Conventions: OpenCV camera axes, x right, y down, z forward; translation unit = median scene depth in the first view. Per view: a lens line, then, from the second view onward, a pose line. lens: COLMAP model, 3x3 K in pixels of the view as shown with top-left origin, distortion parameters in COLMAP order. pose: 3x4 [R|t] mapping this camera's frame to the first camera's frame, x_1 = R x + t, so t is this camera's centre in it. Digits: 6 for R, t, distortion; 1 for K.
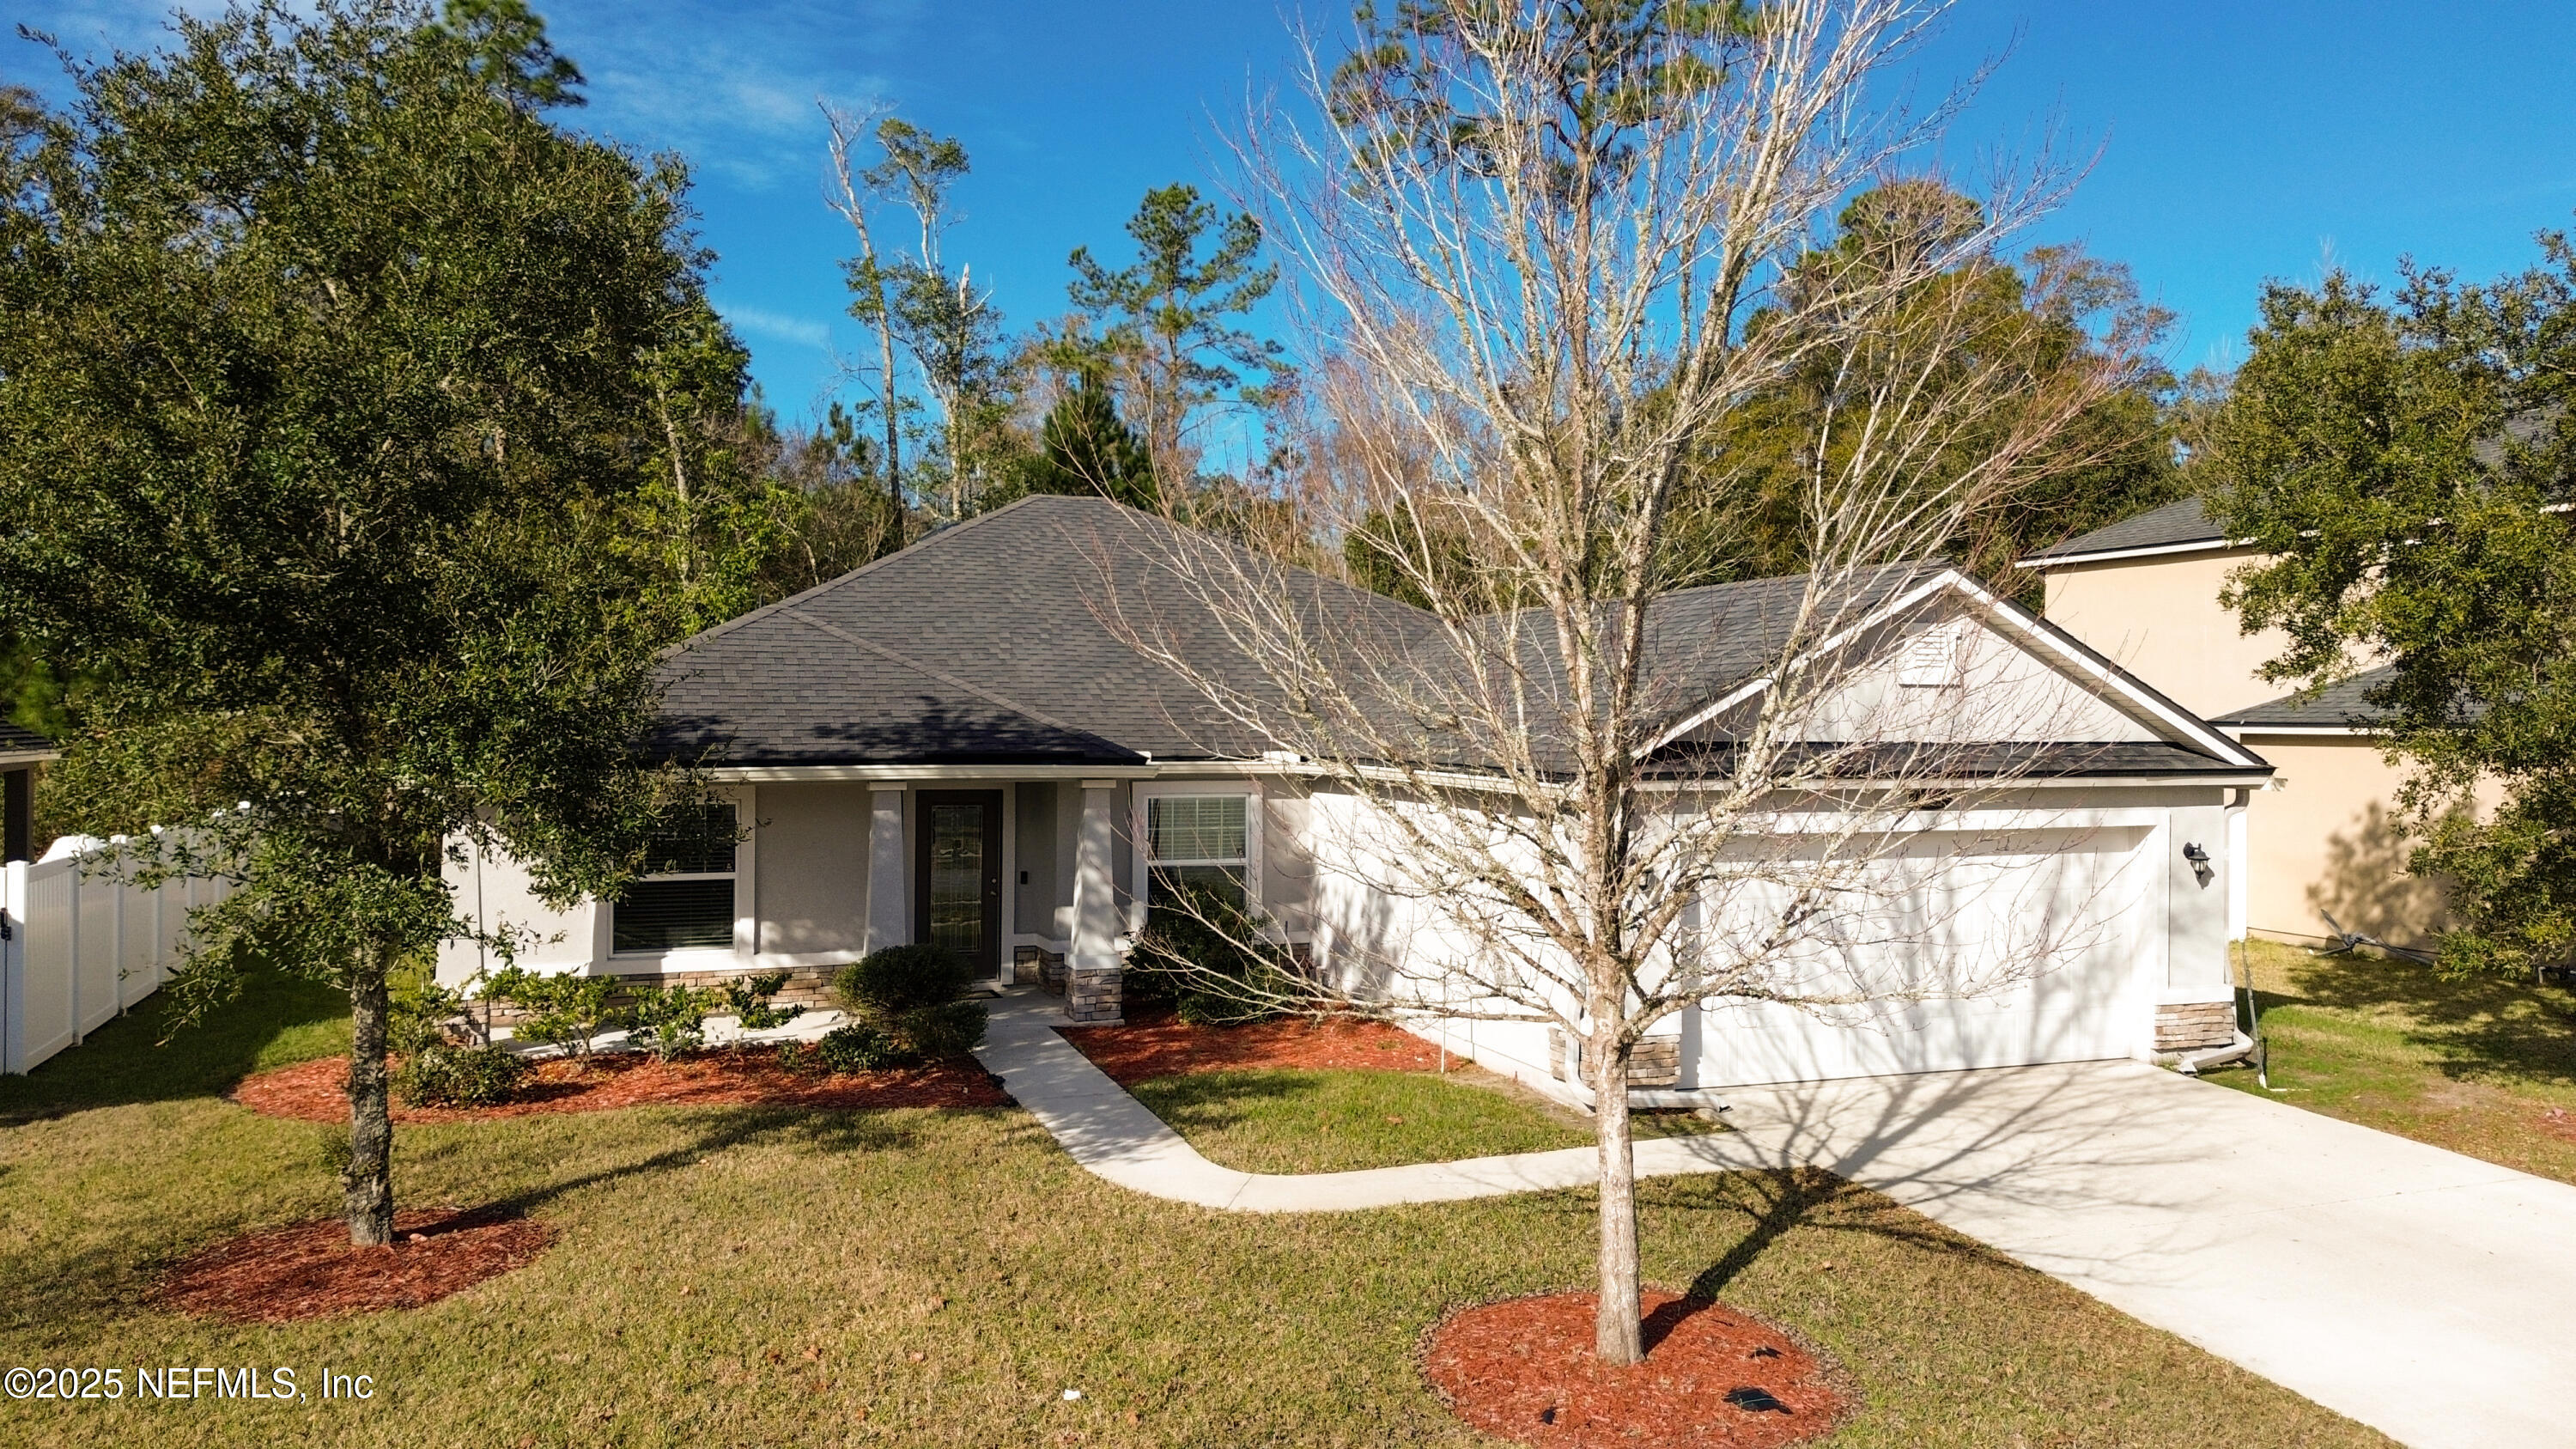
lens RADIAL K [[1835.2, 0, 1224.6], [0, 1835.2, 724.1], [0, 0, 1]] dist [0.126764, -0.168934]
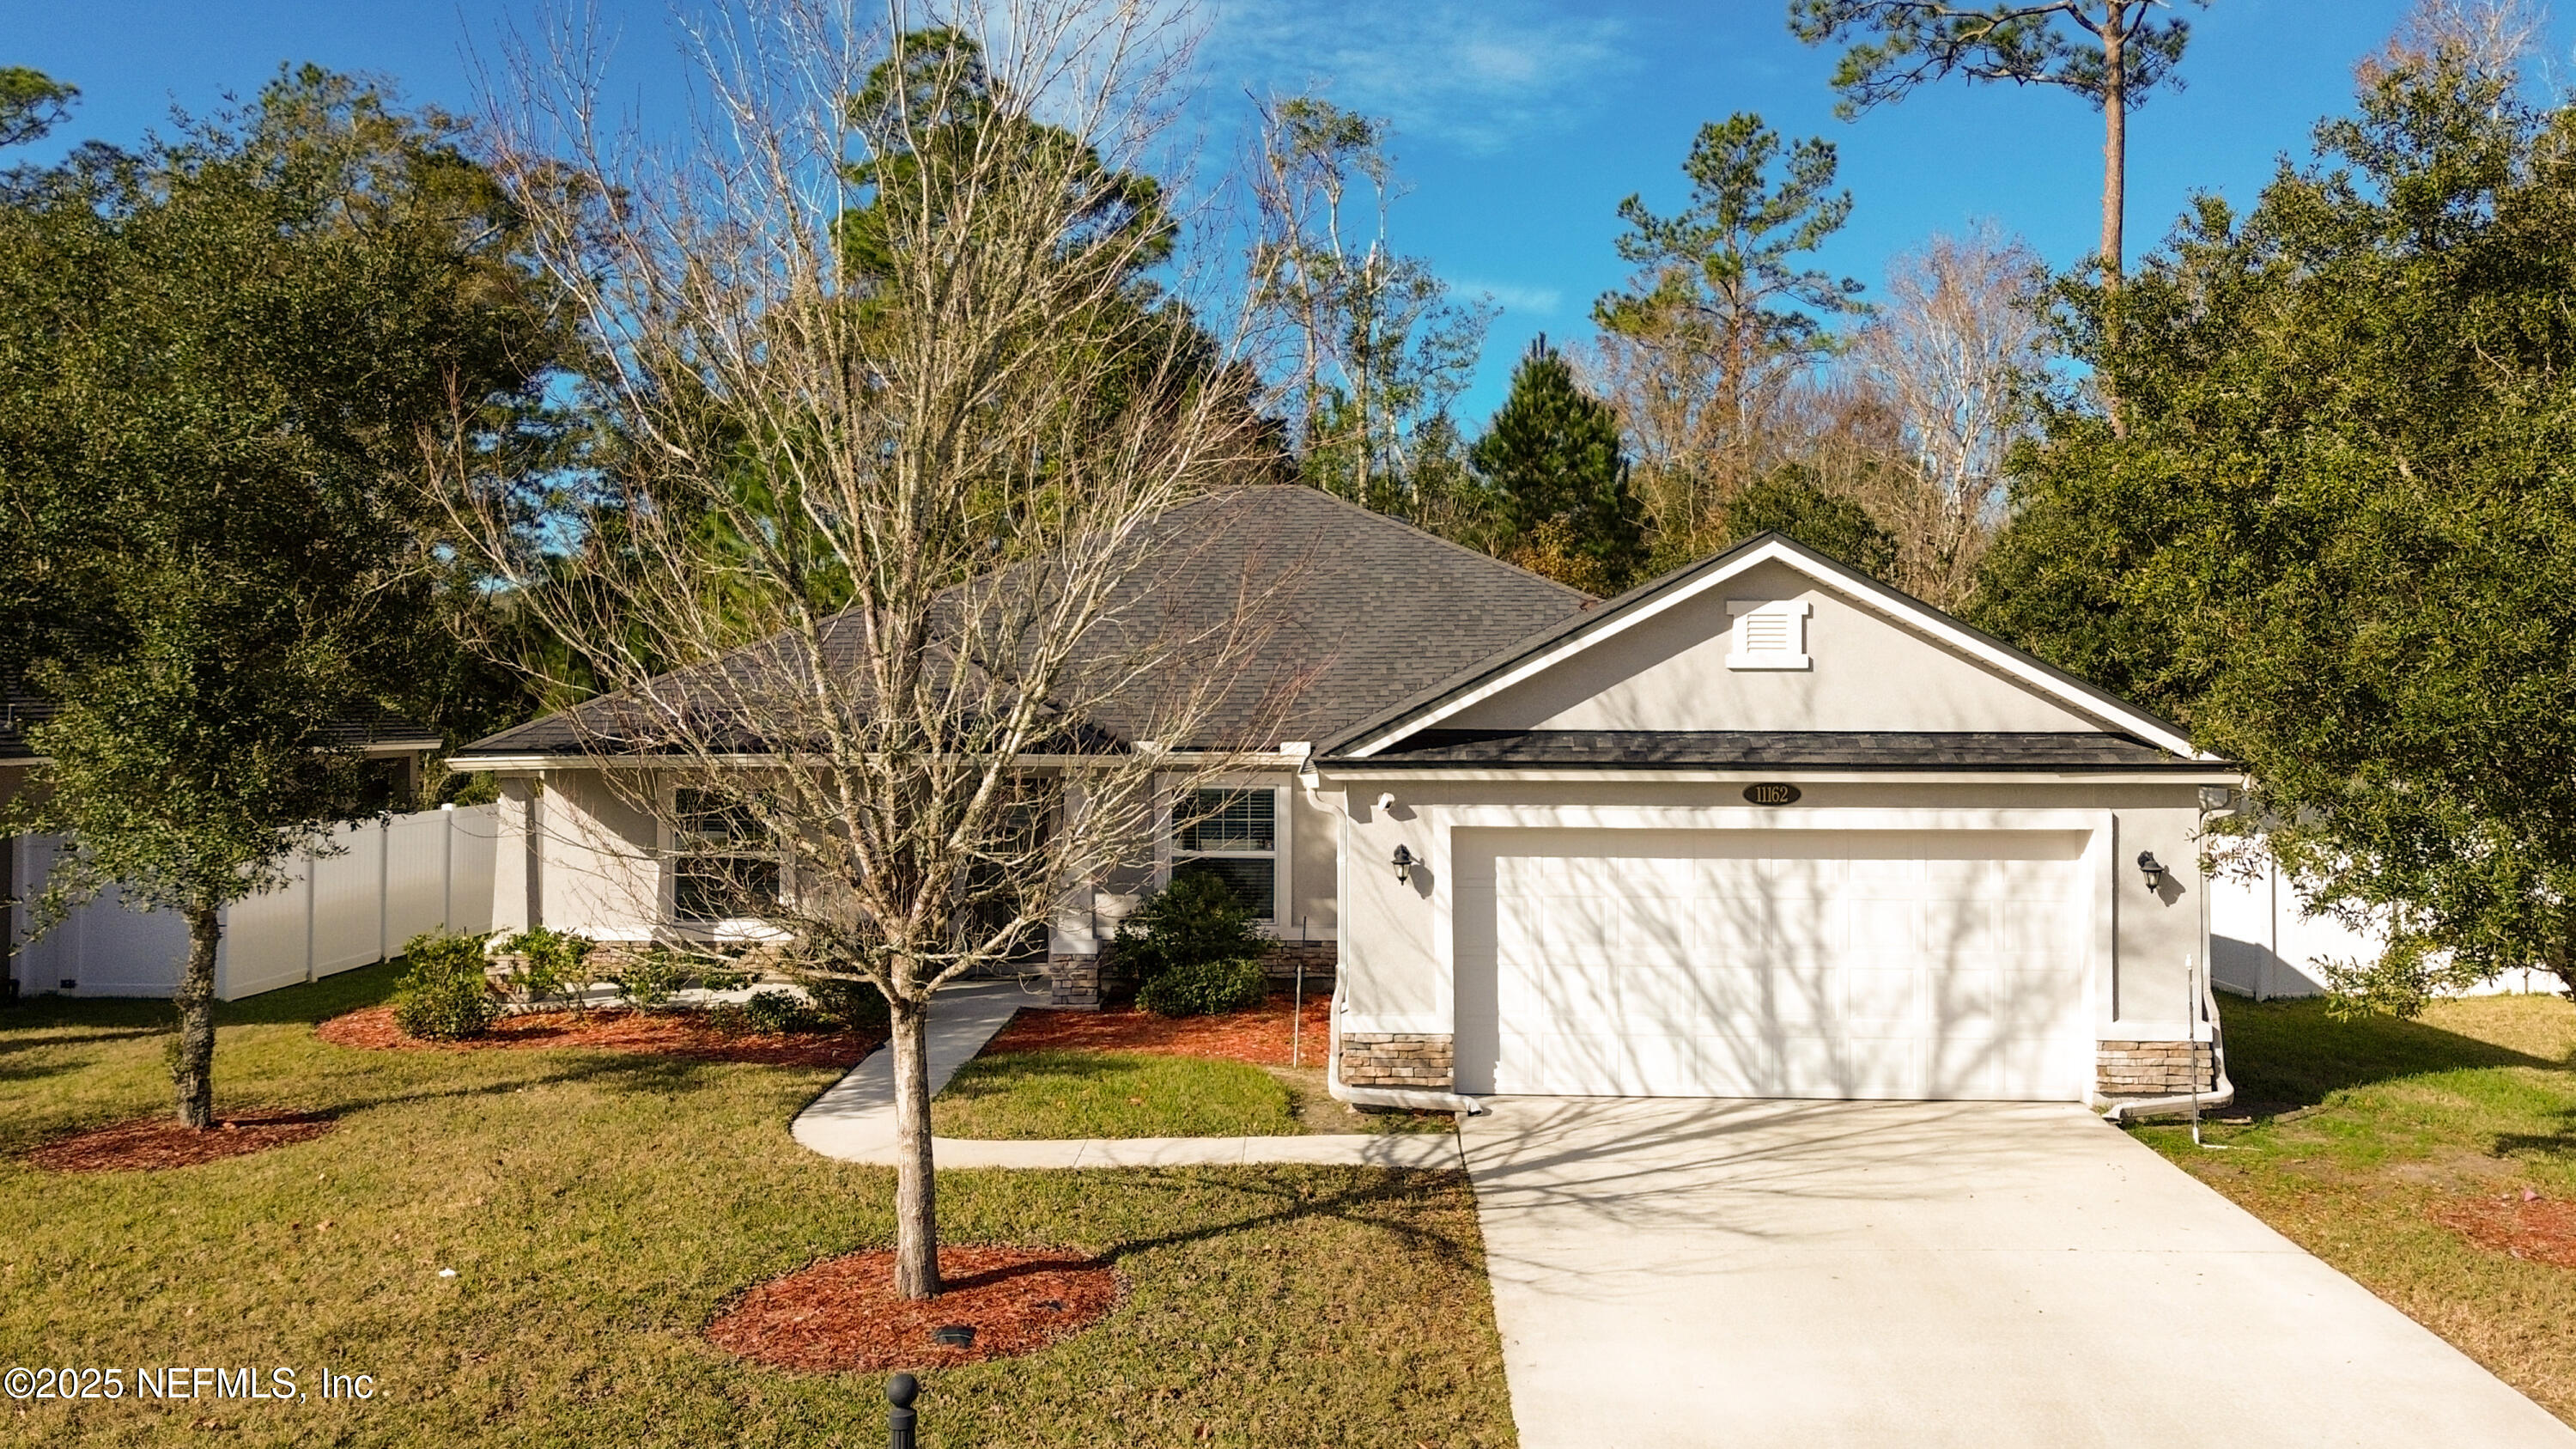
lens RADIAL K [[2047.5, 0, 1288.0], [0, 2047.5, 724.5], [0, 0, 1]] dist [0.065232, 0.002281]
pose [[0.924620, -0.001619, -0.380887, 0.517023], [0.002219, 0.999997, 0.001137, 0.004617], [0.380884, -0.001897, 0.924621, -0.013644]]
